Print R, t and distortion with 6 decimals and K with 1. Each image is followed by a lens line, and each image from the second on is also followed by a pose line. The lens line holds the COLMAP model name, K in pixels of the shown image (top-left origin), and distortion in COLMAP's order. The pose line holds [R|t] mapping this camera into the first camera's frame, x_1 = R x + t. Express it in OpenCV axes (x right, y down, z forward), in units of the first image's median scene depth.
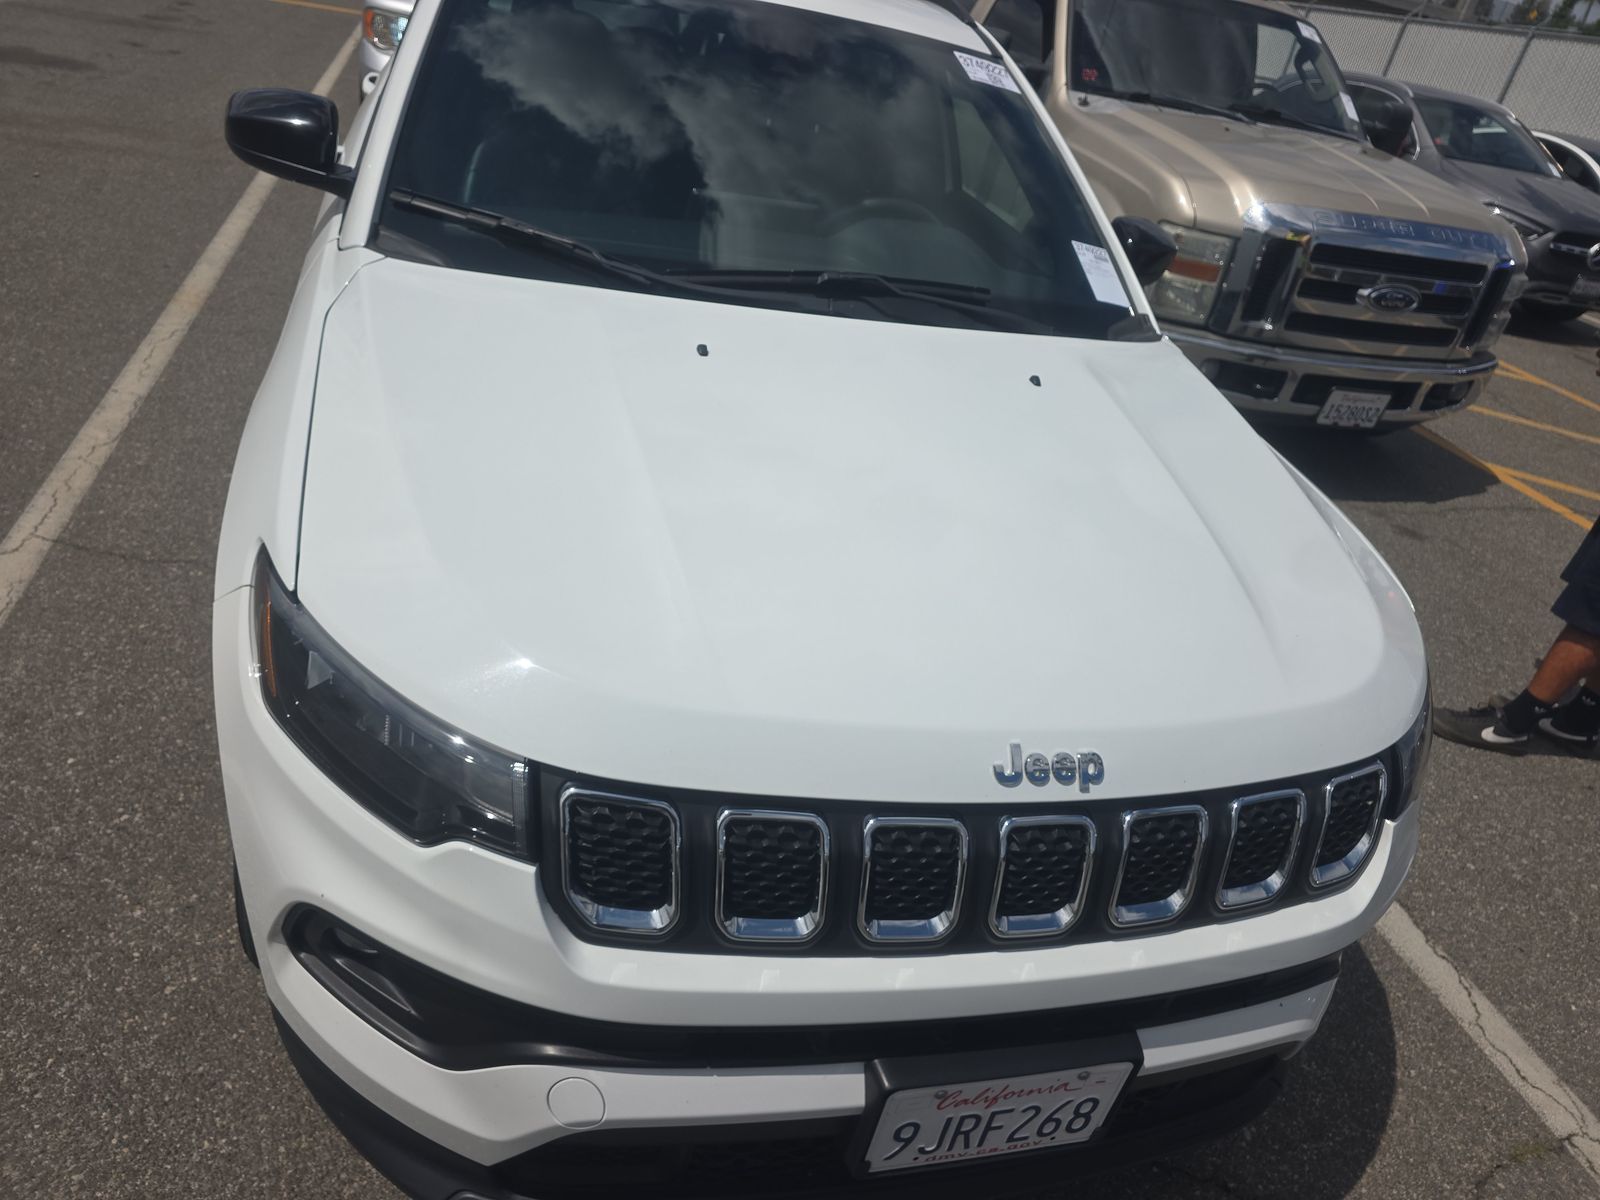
lens RADIAL K [[1069.1, 0, 792.2], [0, 1069.1, 602.5], [0, 0, 1]] dist [0.041255, -0.036856]
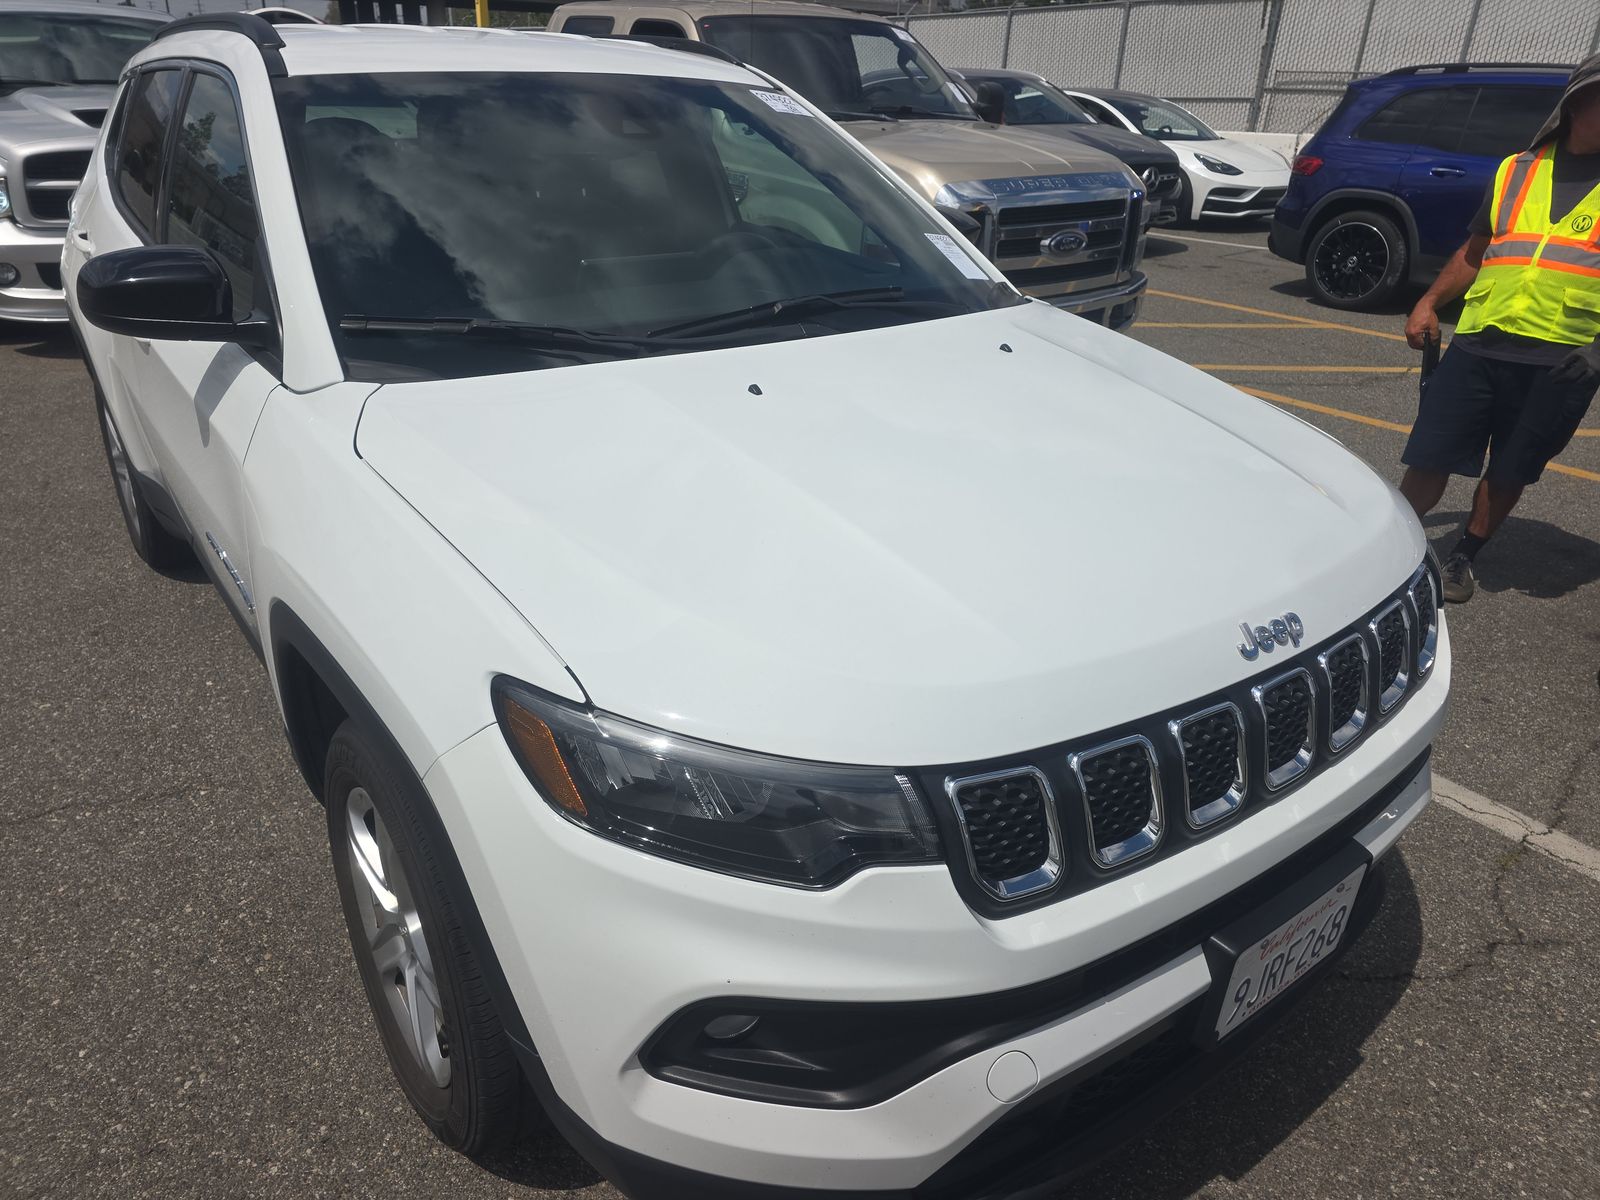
lens RADIAL K [[1069.1, 0, 792.2], [0, 1069.1, 602.5], [0, 0, 1]] dist [0.041255, -0.036856]
pose [[0.915567, -0.297876, 0.270197, -0.300202], [0.308393, 0.951252, 0.003703, -0.024203], [-0.258128, 0.079937, 0.962798, 0.005264]]
